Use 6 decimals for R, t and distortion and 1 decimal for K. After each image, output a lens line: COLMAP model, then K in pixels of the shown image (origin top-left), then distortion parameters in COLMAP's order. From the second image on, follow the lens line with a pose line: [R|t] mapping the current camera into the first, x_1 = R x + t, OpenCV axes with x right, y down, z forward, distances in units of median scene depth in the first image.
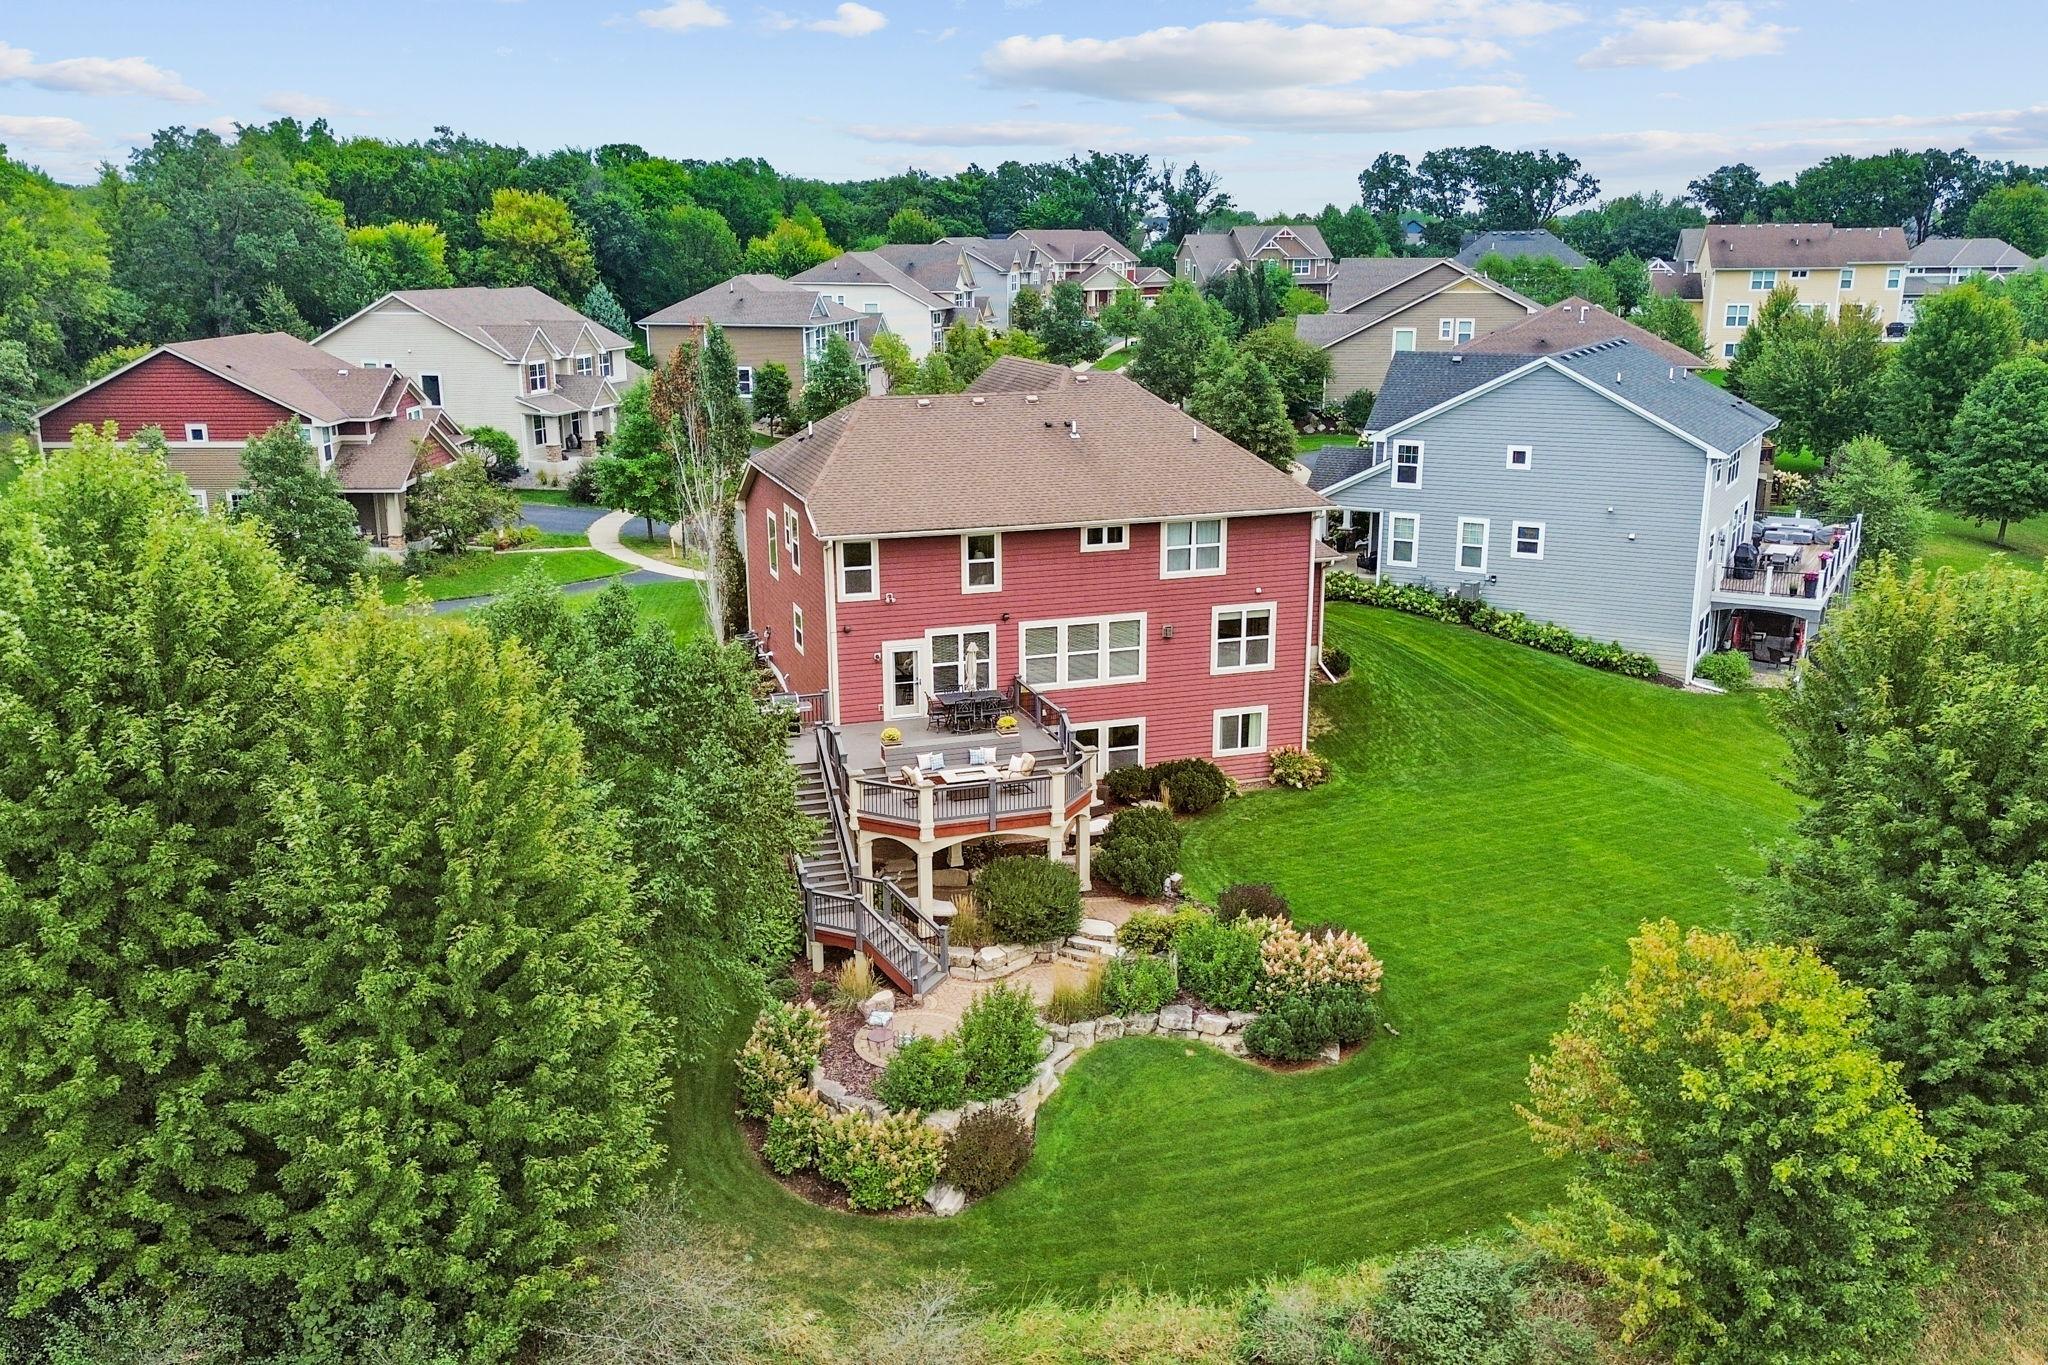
lens RADIAL K [[1682.6, 0, 1024.0], [0, 1682.6, 682.5], [0, 0, 1]] dist [0.090729, -0.105174]
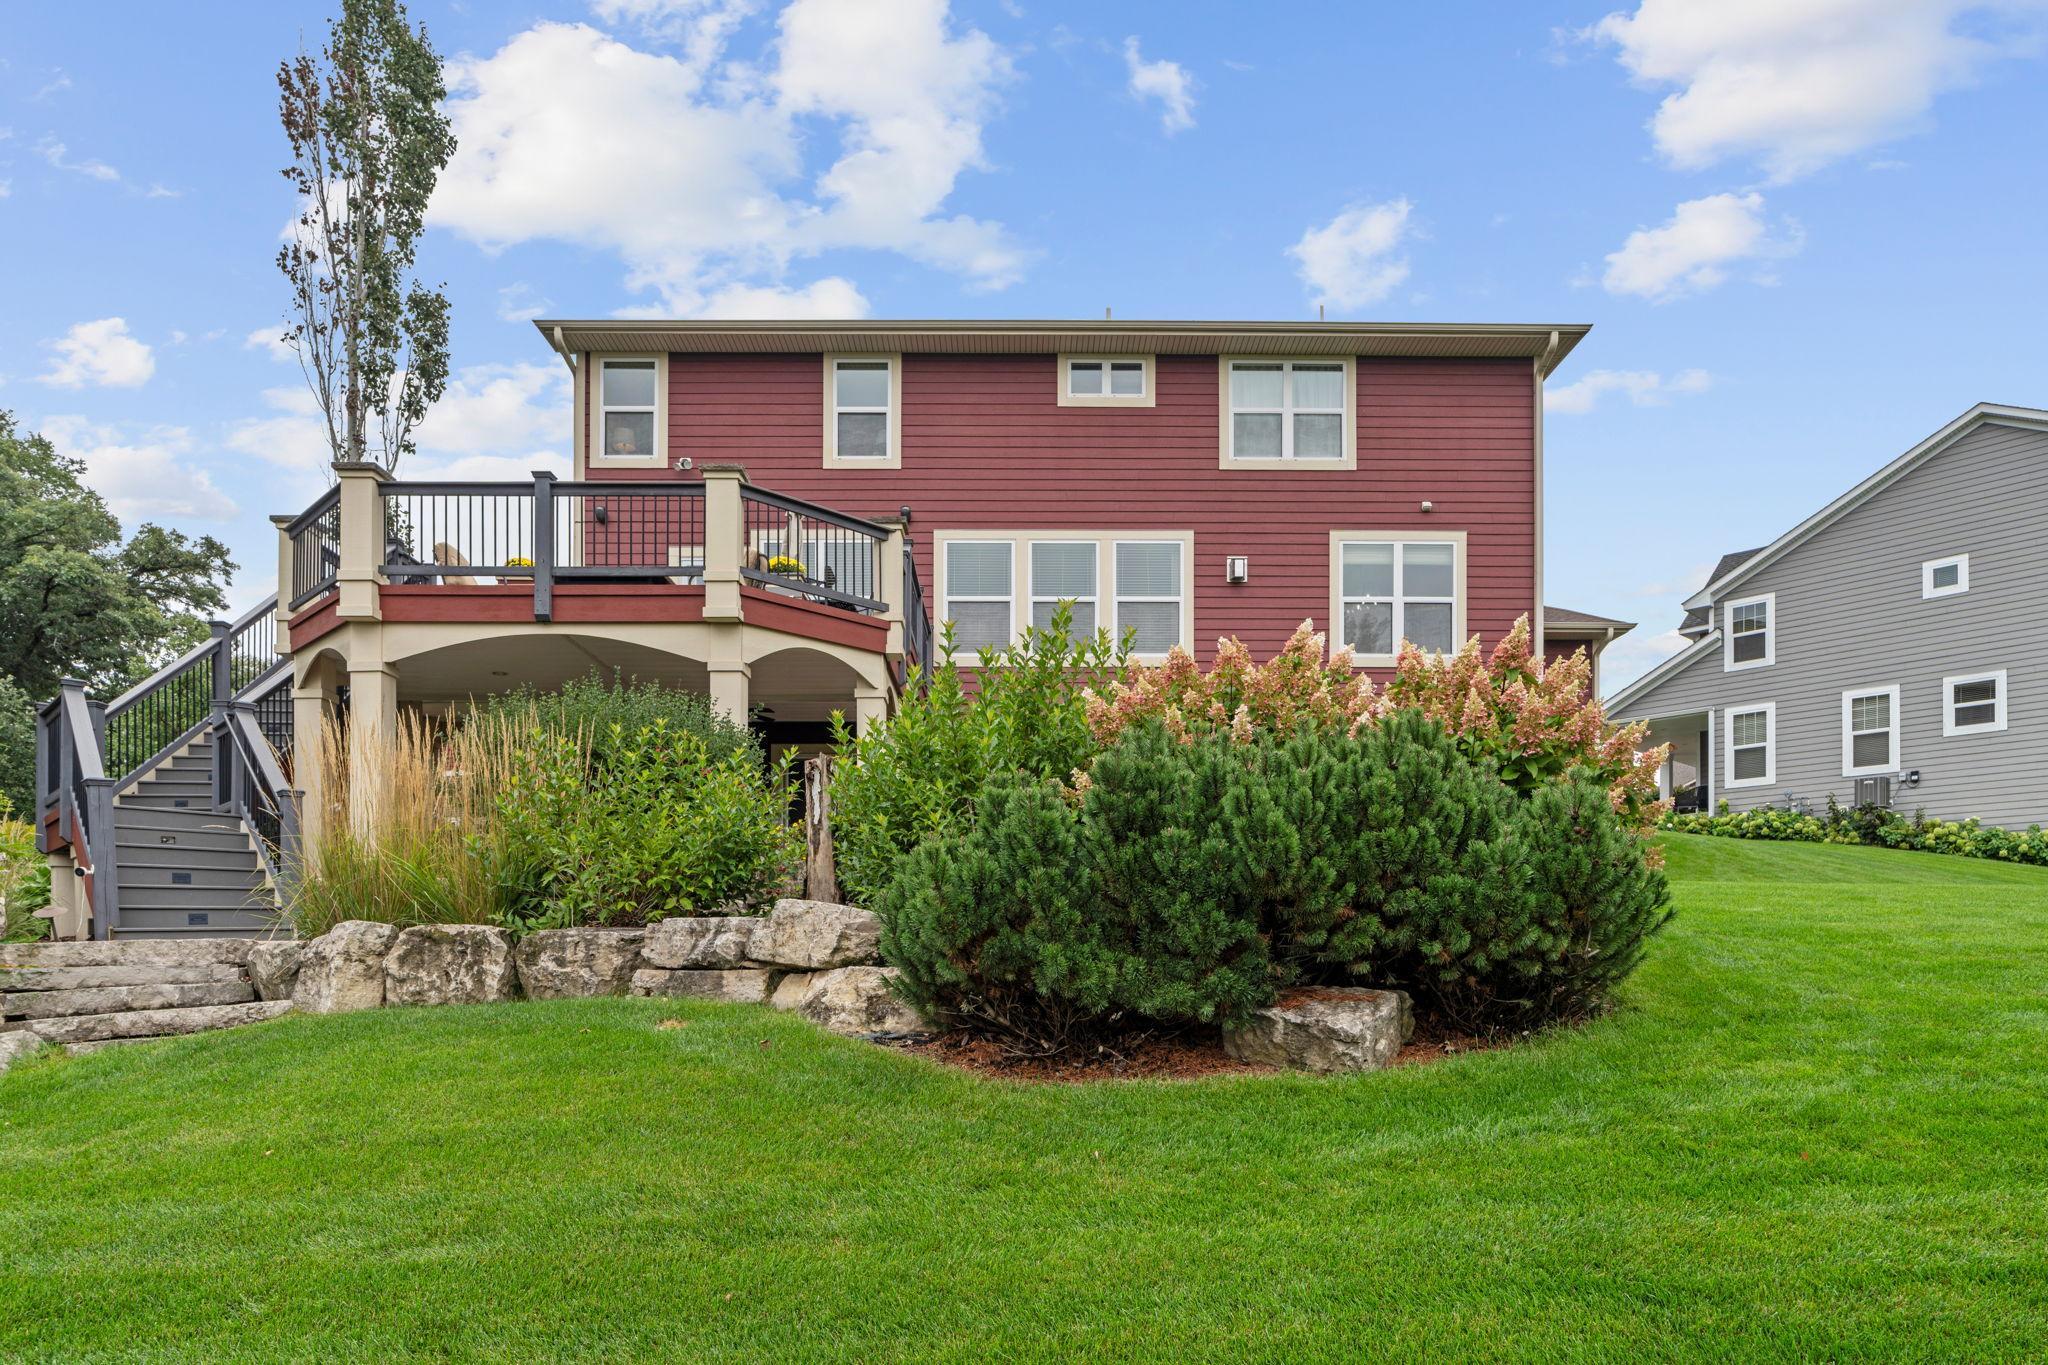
lens RADIAL K [[1720.3, 0, 1024.0], [0, 1720.3, 682.5], [0, 0, 1]] dist [0.140398, -0.113960]
pose [[0.983944, 0.012395, -0.178049, 0.080404], [-0.063348, 0.956888, -0.283464, 0.105841], [0.166860, 0.290192, 0.942309, 0.357818]]
